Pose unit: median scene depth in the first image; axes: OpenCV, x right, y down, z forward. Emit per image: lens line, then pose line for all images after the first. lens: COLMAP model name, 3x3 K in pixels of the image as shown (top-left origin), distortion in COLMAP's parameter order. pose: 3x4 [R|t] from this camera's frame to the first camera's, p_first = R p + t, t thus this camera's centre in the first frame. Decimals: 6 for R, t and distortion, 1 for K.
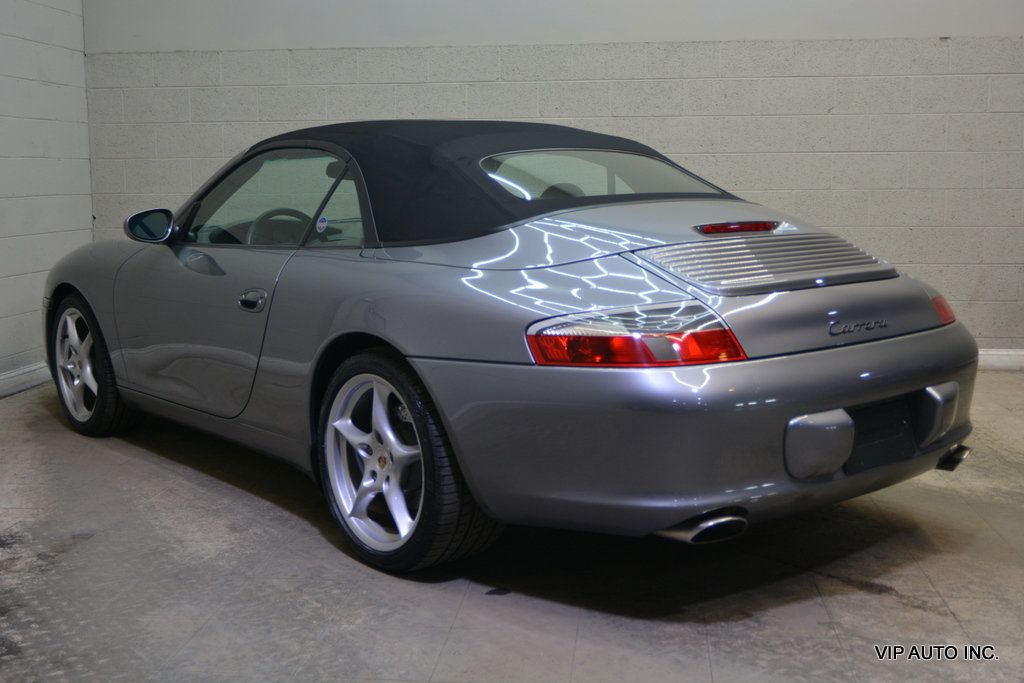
lens RADIAL K [[1195.6, 0, 512.8], [0, 1195.6, 341.5], [0, 0, 1]] dist [-0.014530, 0.011292]
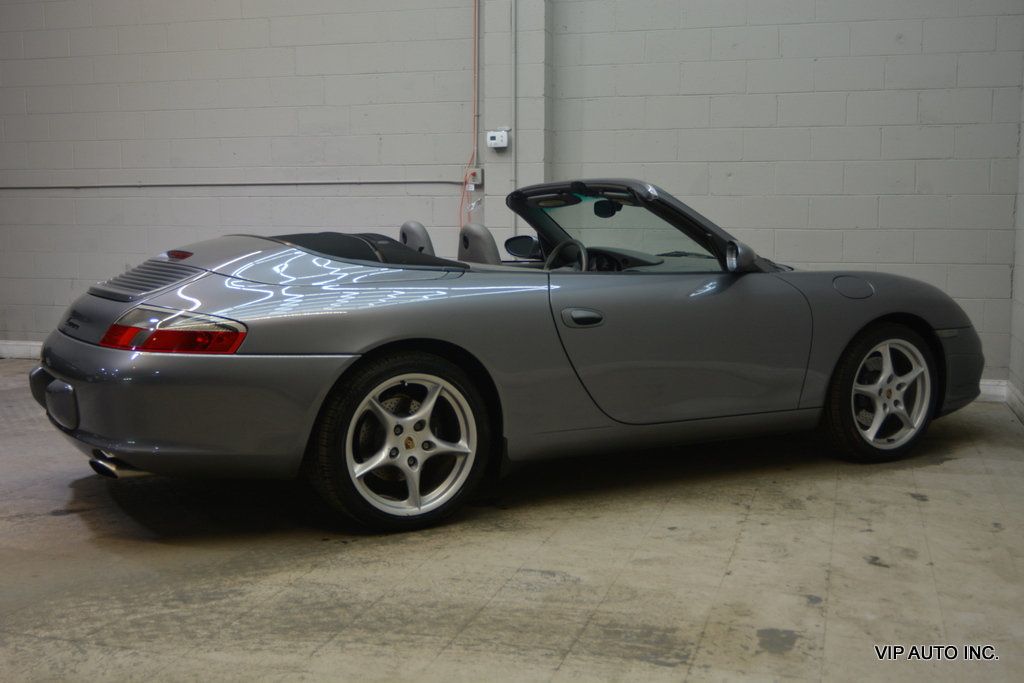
lens RADIAL K [[1190.5, 0, 511.3], [0, 1190.5, 342.0], [0, 0, 1]] dist [-0.001418, 0.000208]
pose [[-0.185535, 0.114788, -0.975910, 1.481870], [-0.133860, 0.980943, 0.140829, -0.244879], [0.973478, 0.156764, -0.166634, 1.644858]]
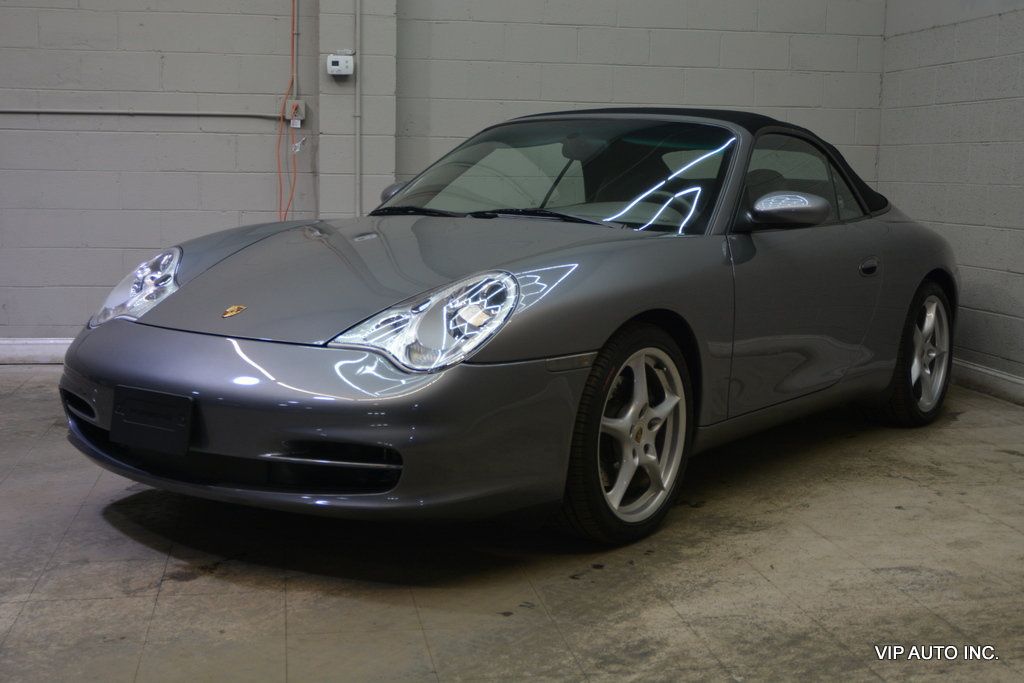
lens RADIAL K [[1339.1, 0, 512.8], [0, 1339.1, 341.5], [0, 0, 1]] dist [-0.000320, -0.013986]
pose [[0.272887, 0.135759, -0.952419, 1.335985], [-0.148892, 0.984025, 0.097604, -0.121249], [0.950455, 0.115173, 0.288741, 0.884198]]
